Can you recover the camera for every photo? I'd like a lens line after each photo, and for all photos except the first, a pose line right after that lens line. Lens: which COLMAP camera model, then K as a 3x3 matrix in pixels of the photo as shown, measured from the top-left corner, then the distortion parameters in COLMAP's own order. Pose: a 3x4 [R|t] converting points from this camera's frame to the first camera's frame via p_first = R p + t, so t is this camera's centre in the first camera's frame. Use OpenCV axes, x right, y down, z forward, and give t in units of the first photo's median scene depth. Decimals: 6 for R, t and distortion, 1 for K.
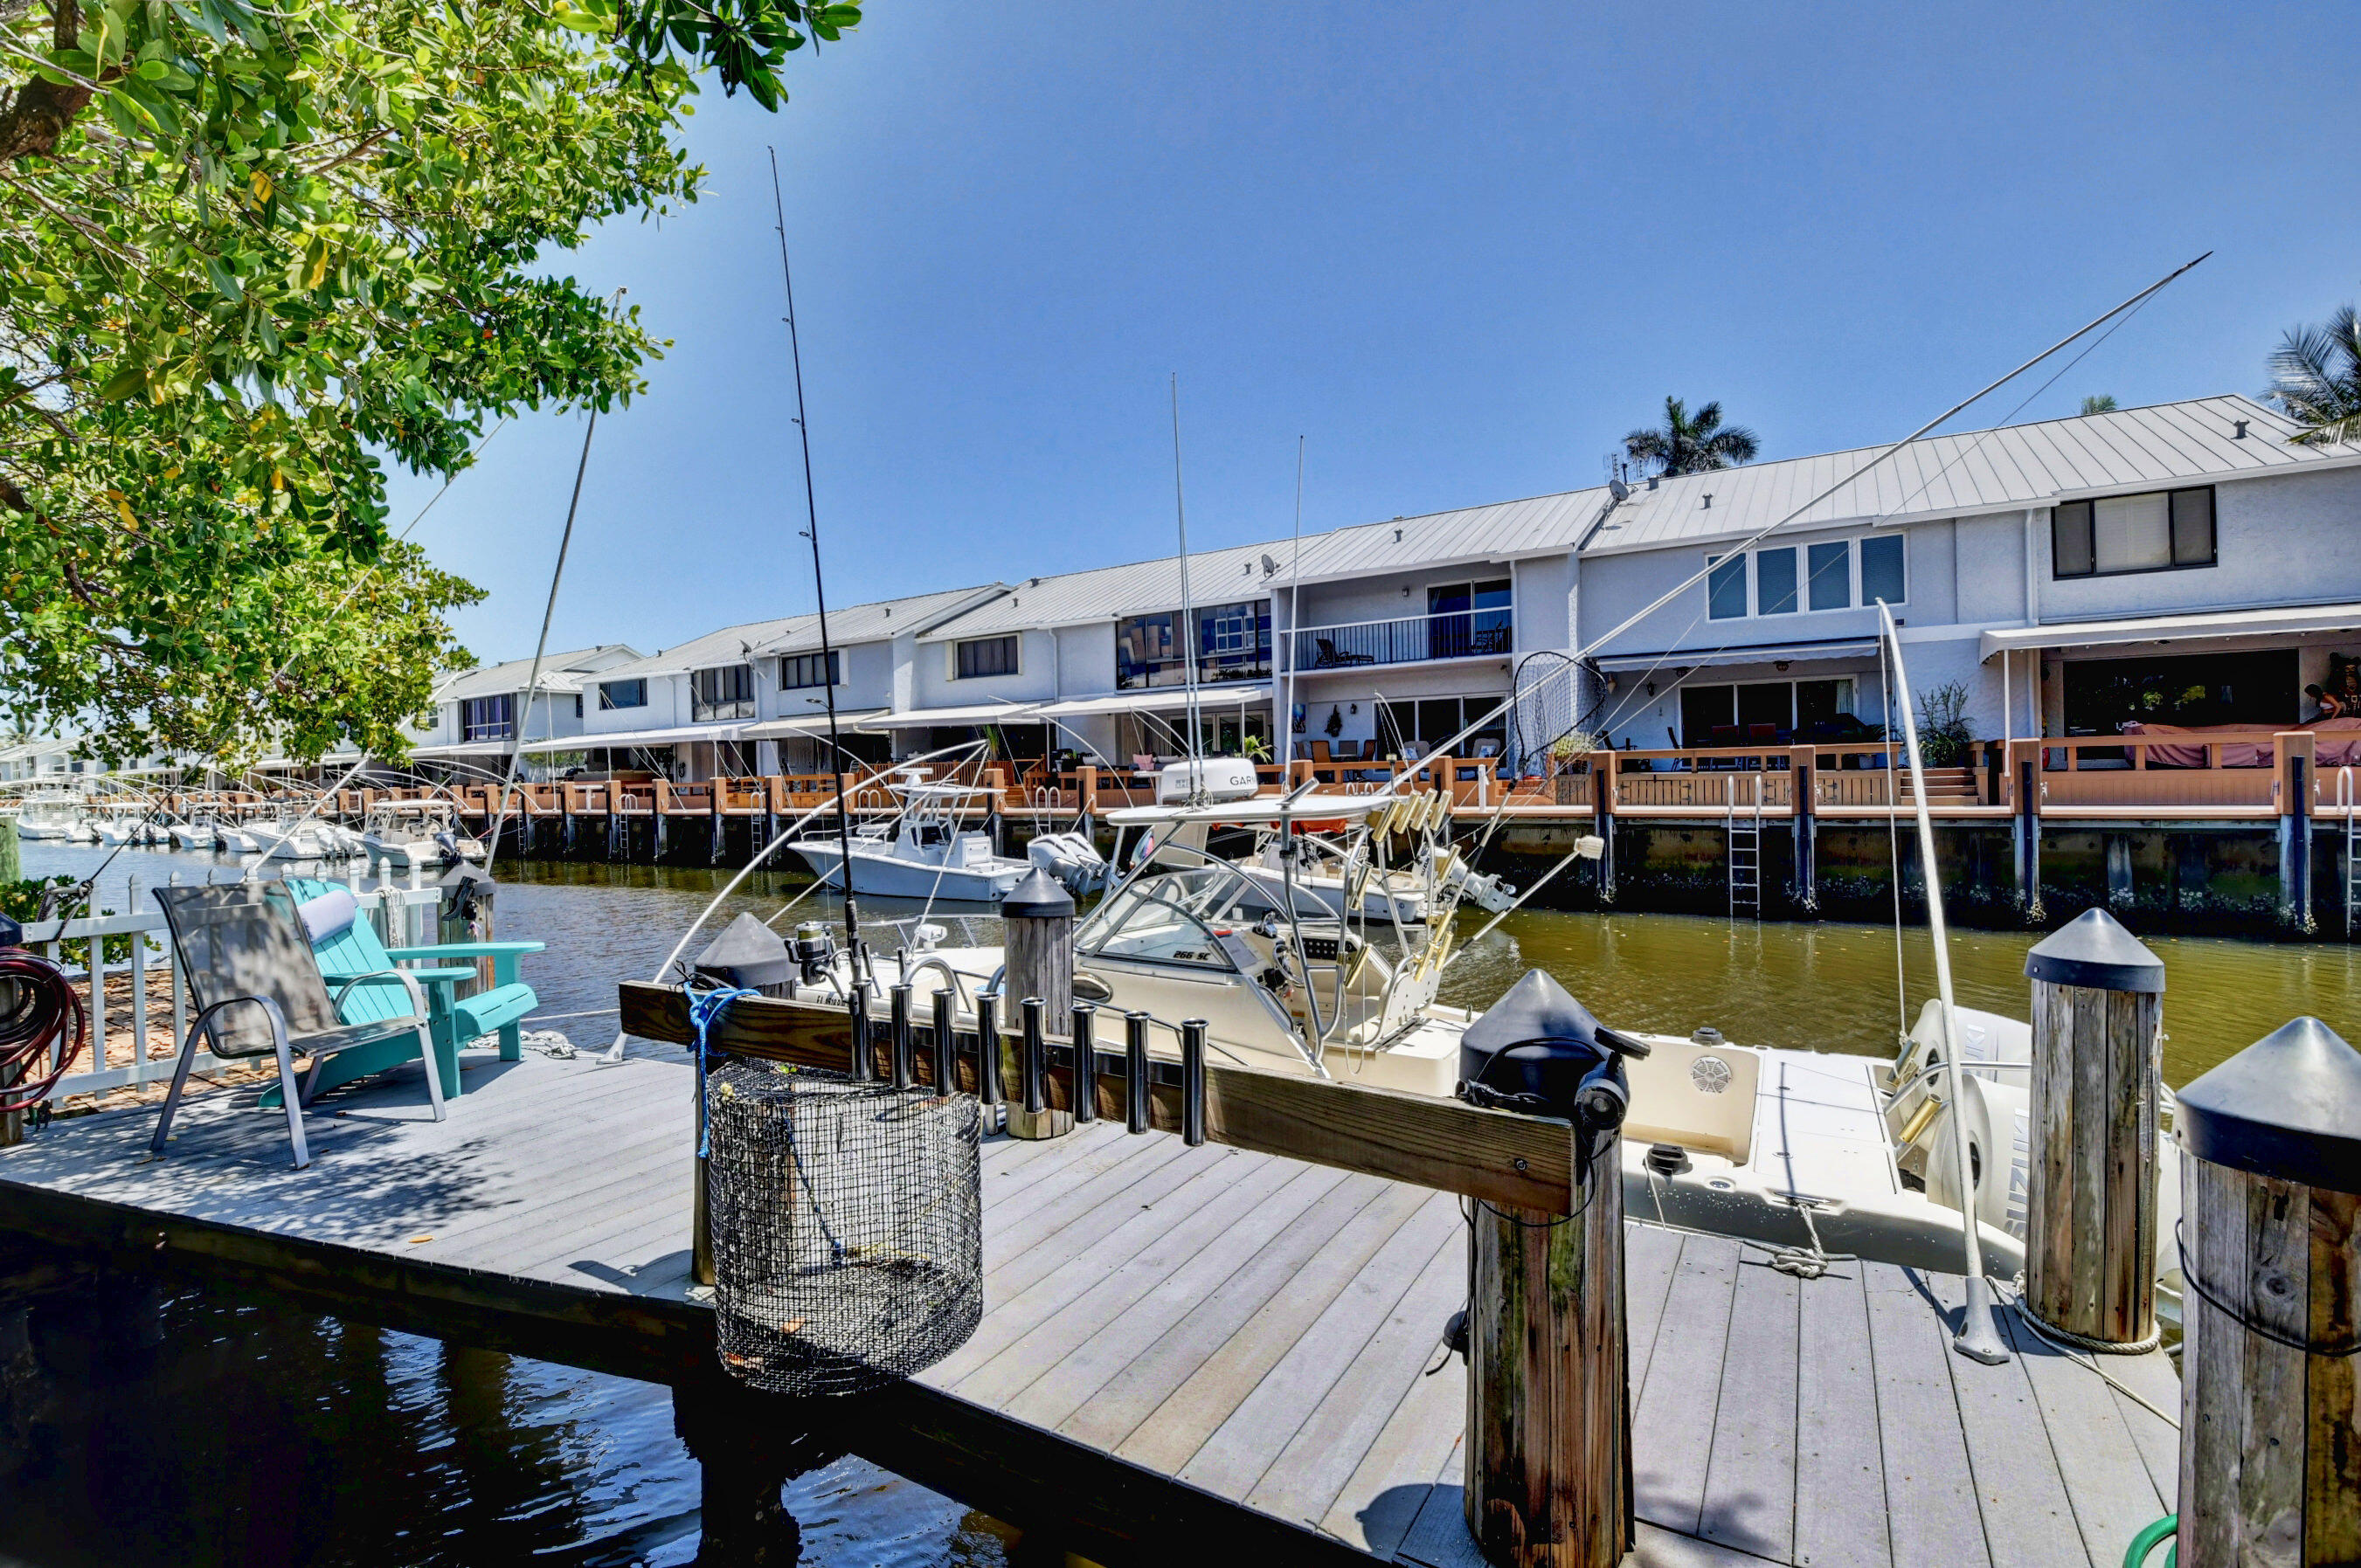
lens RADIAL K [[1026.2, 0, 1174.2], [0, 1026.2, 783.3], [0, 0, 1]] dist [0.014266, -0.028646]
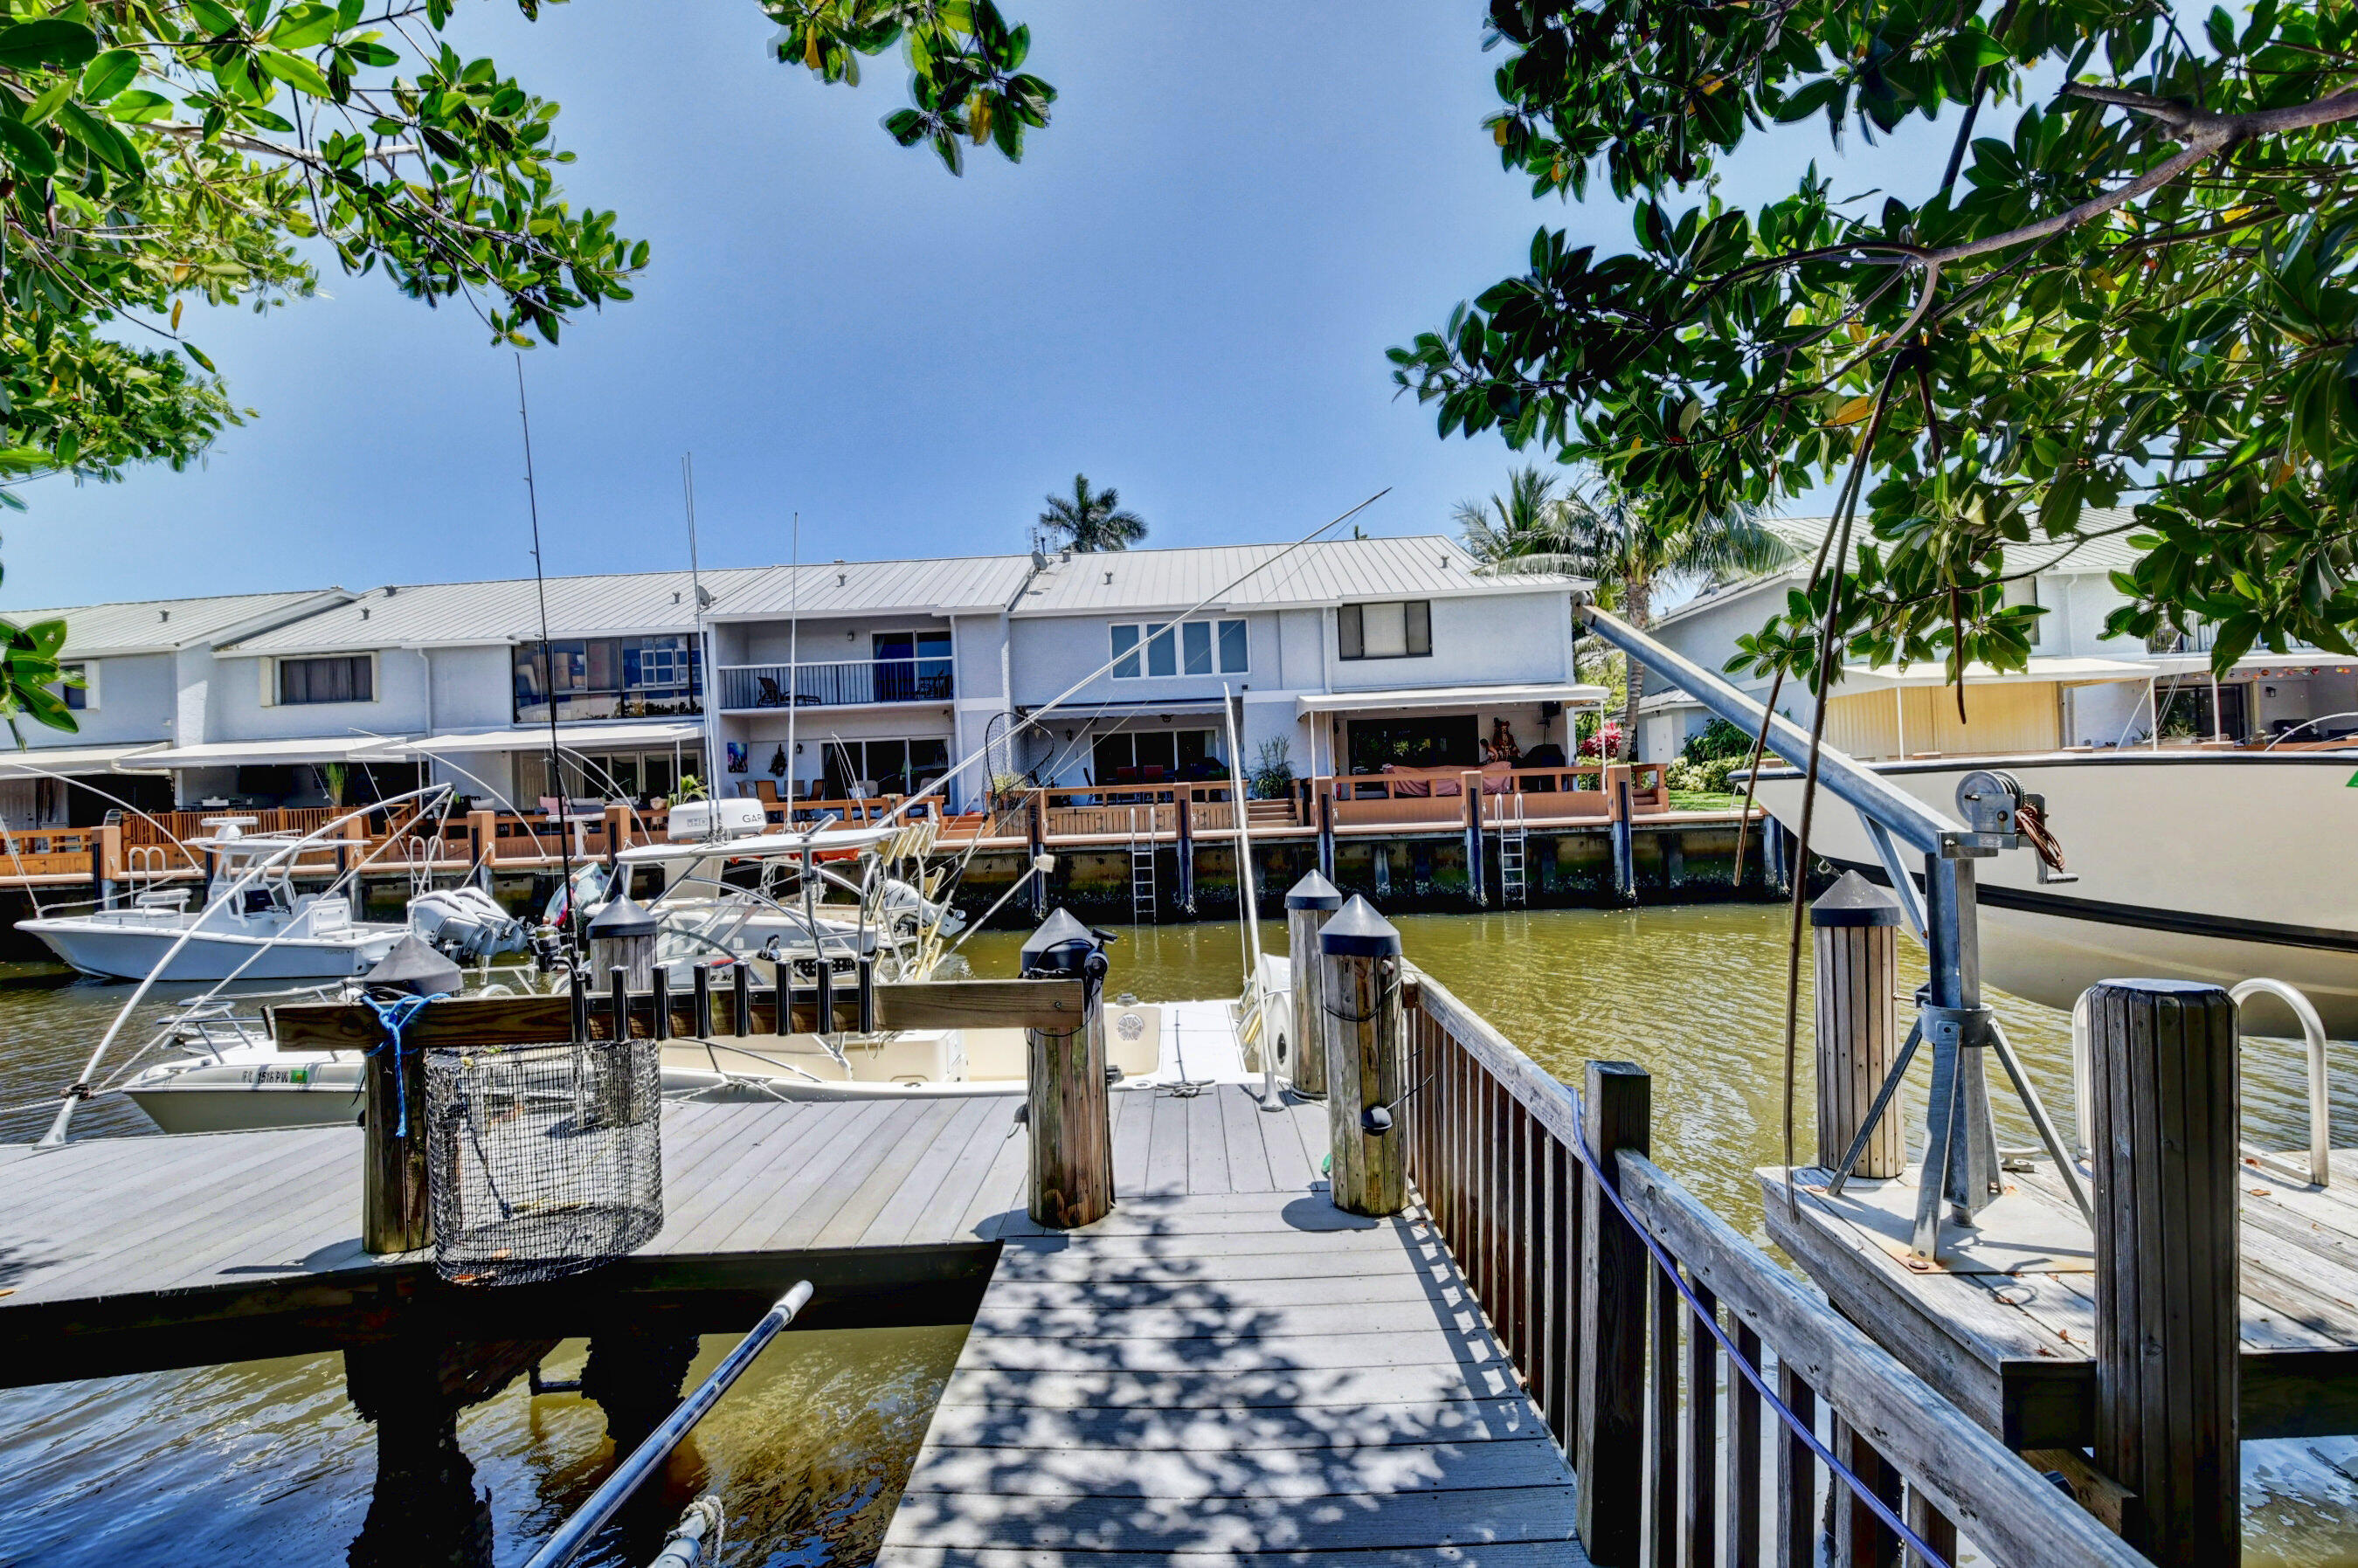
lens RADIAL K [[1037.3, 0, 1173.5], [0, 1037.3, 786.6], [0, 0, 1]] dist [0.018905, -0.028832]
pose [[0.858226, -0.007416, 0.513219, -0.031642], [0.024844, 0.999324, -0.027105, 0.001111], [-0.512671, 0.036013, 0.857830, -0.053368]]
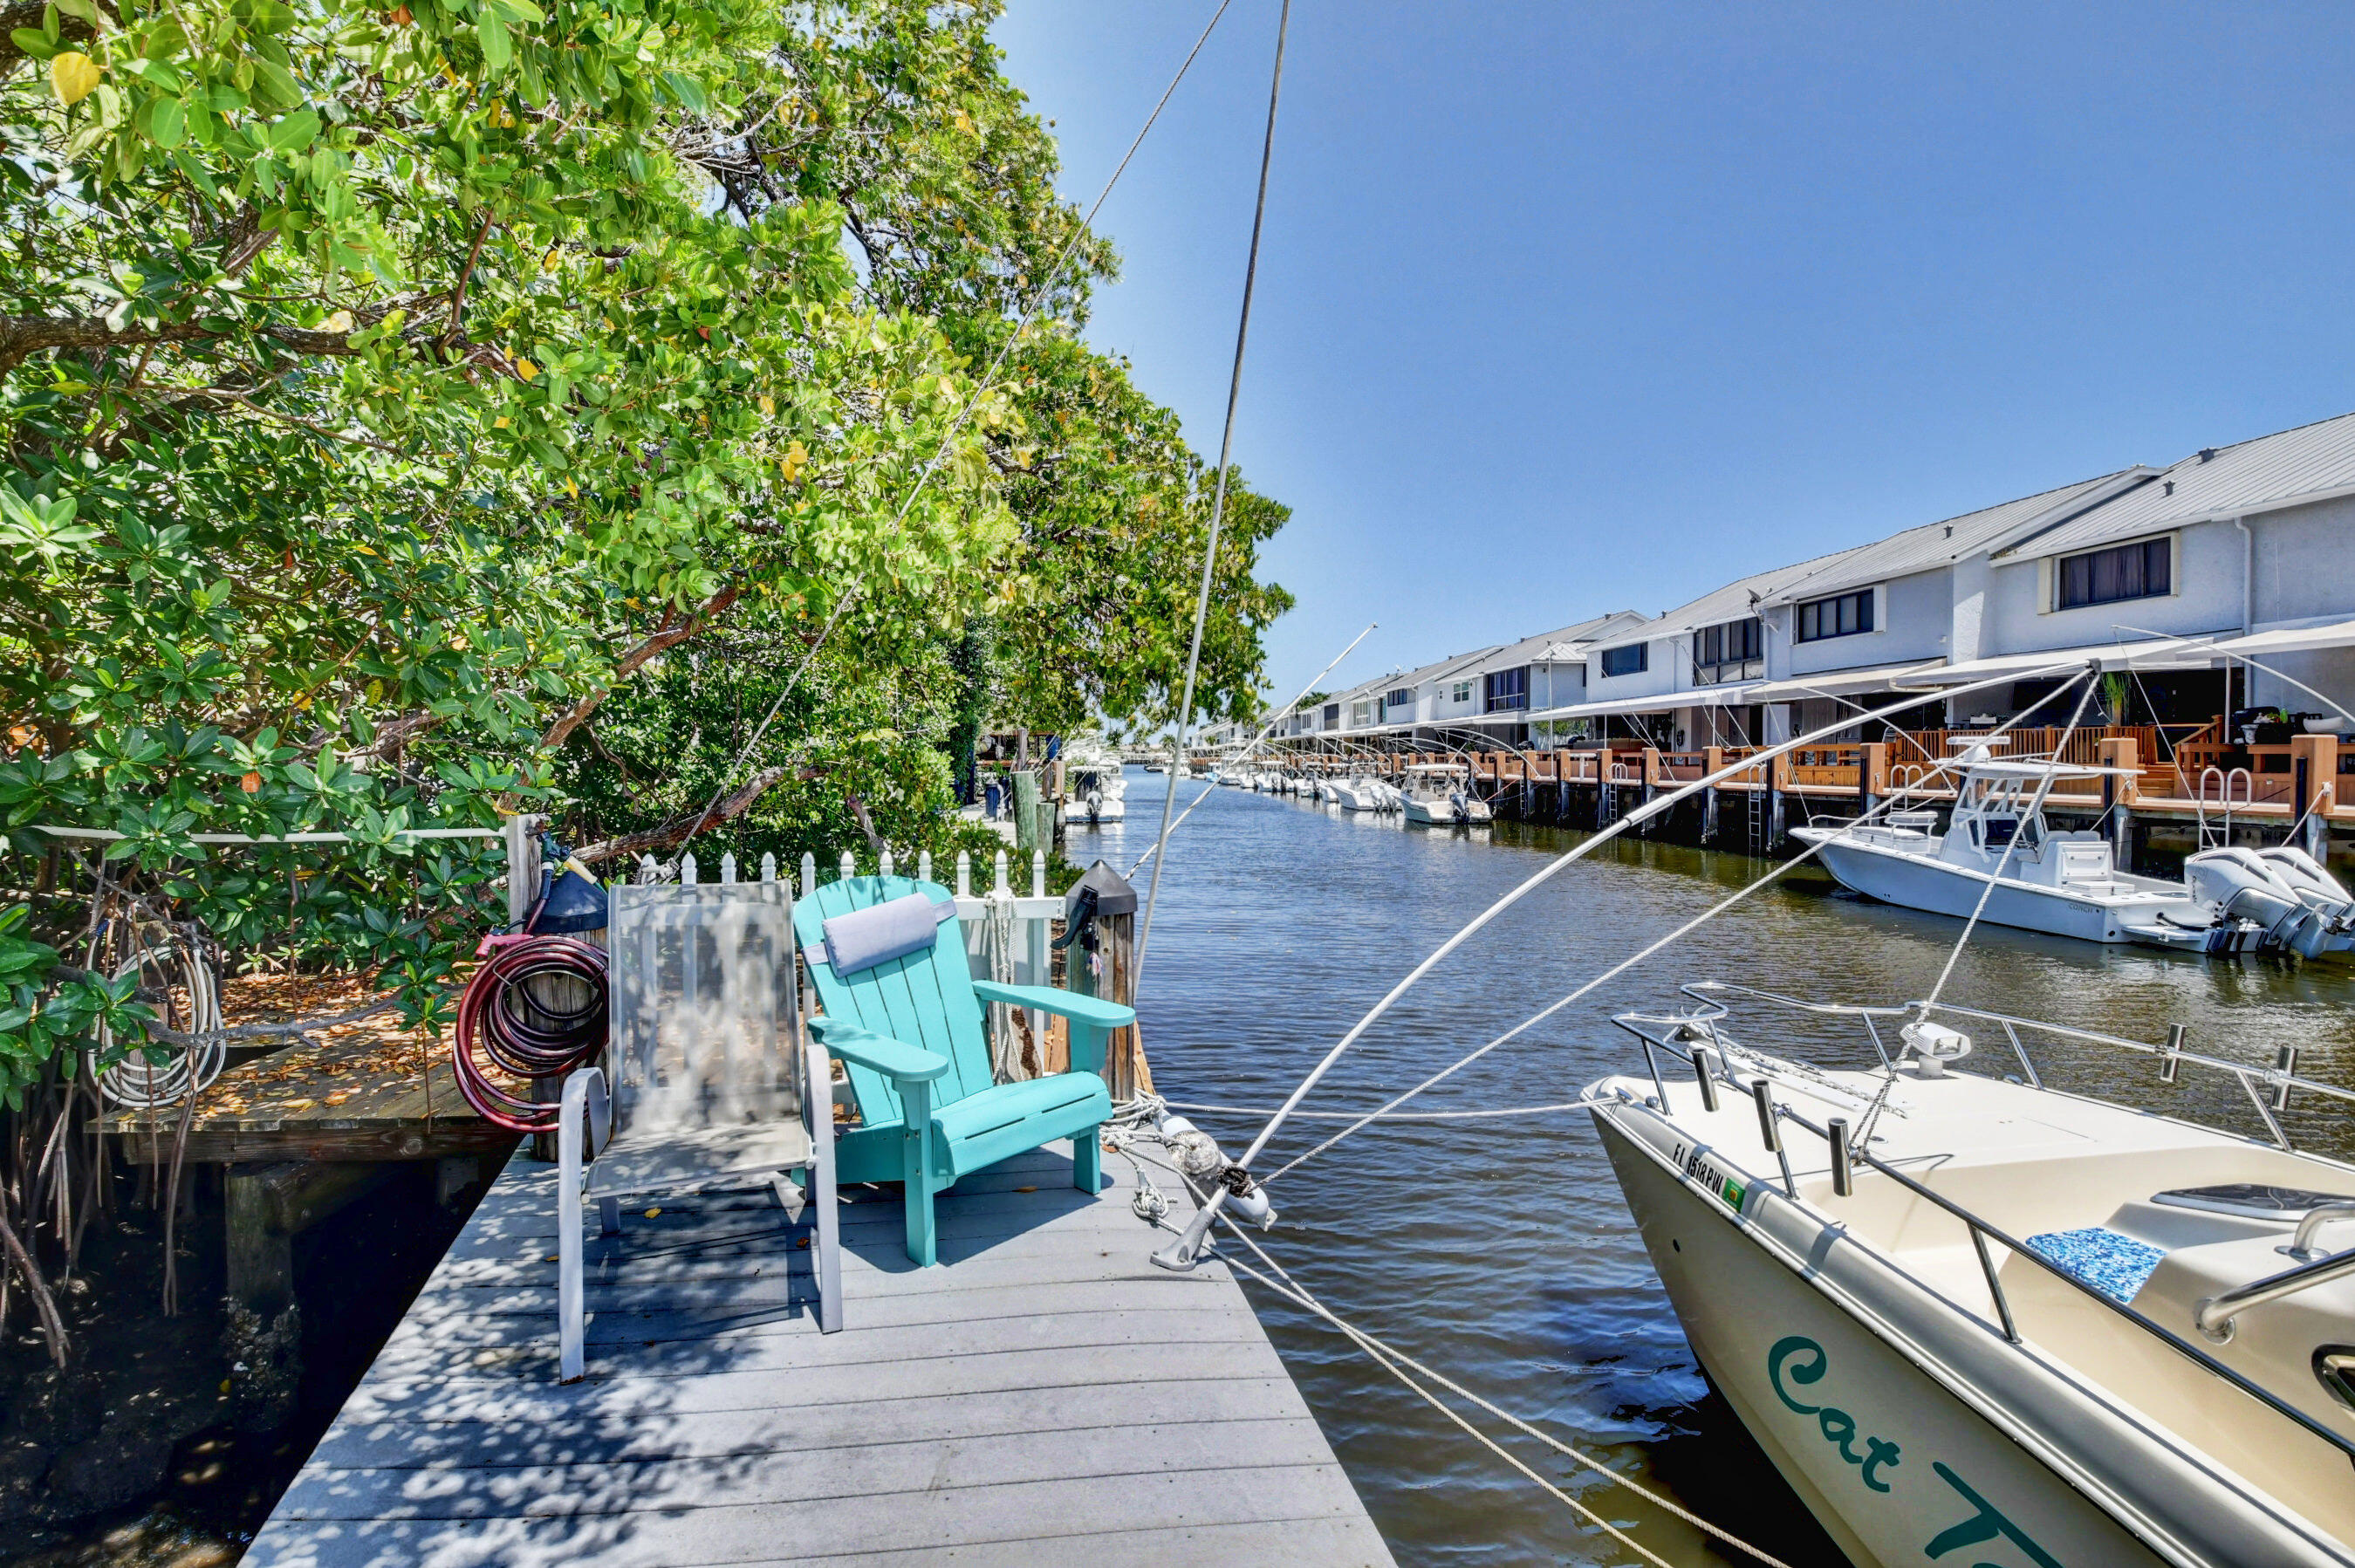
lens RADIAL K [[1005.3, 0, 1217.6], [0, 1005.3, 776.3], [0, 0, 1]] dist [-0.000269, -0.015876]
pose [[0.612969, 0.033618, -0.789392, -0.024538], [-0.016390, 0.999420, 0.029836, 0.001276], [0.789937, -0.005350, 0.613165, 0.144134]]
